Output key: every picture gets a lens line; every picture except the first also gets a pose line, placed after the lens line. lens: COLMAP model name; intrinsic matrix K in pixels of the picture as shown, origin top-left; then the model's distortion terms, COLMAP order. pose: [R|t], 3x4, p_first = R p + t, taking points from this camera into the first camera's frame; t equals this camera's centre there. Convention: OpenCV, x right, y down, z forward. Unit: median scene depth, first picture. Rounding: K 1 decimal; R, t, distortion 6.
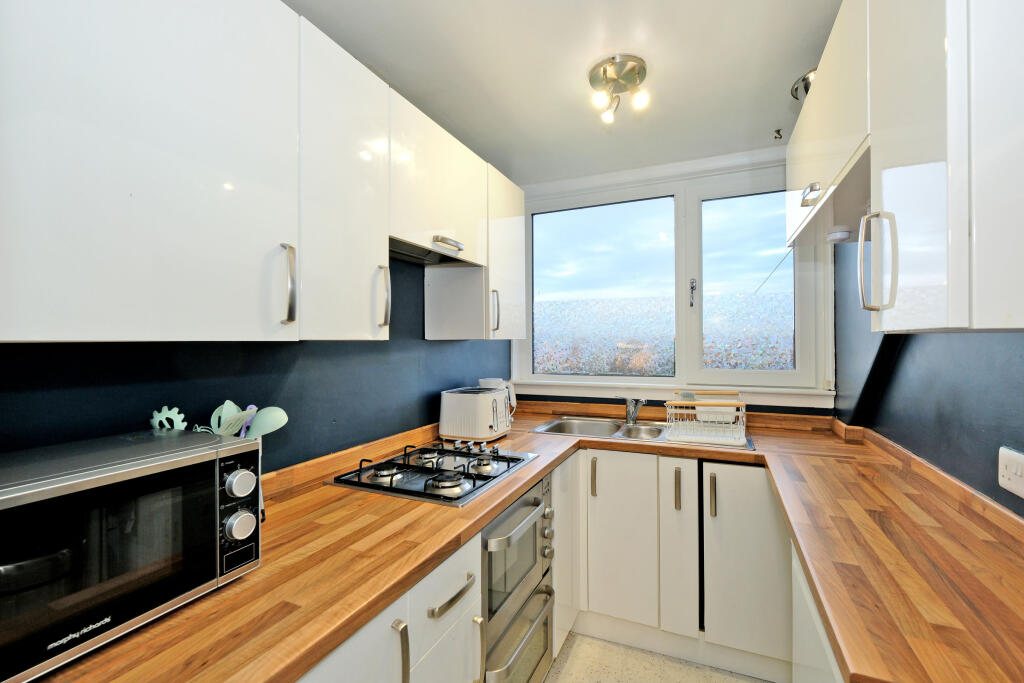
lens RADIAL K [[449.7, 0, 510.6], [0, 449.7, 338.1], [0, 0, 1]] dist [0.000808, 0.000022]
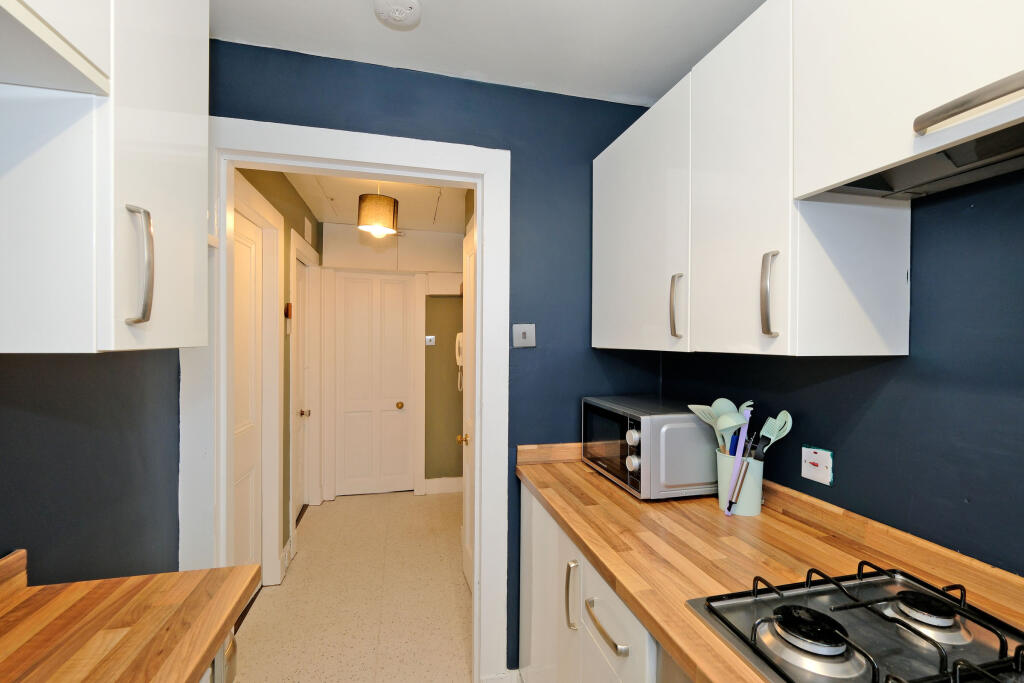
lens RADIAL K [[449.7, 0, 508.1], [0, 449.7, 340.7], [0, 0, 1]] dist [0.000808, 0.000022]
pose [[-0.791974, 0.001067, -0.610554, 0.763658], [0.000322, 0.999999, 0.001330, -0.027720], [0.610555, 0.000857, -0.791973, 2.057364]]
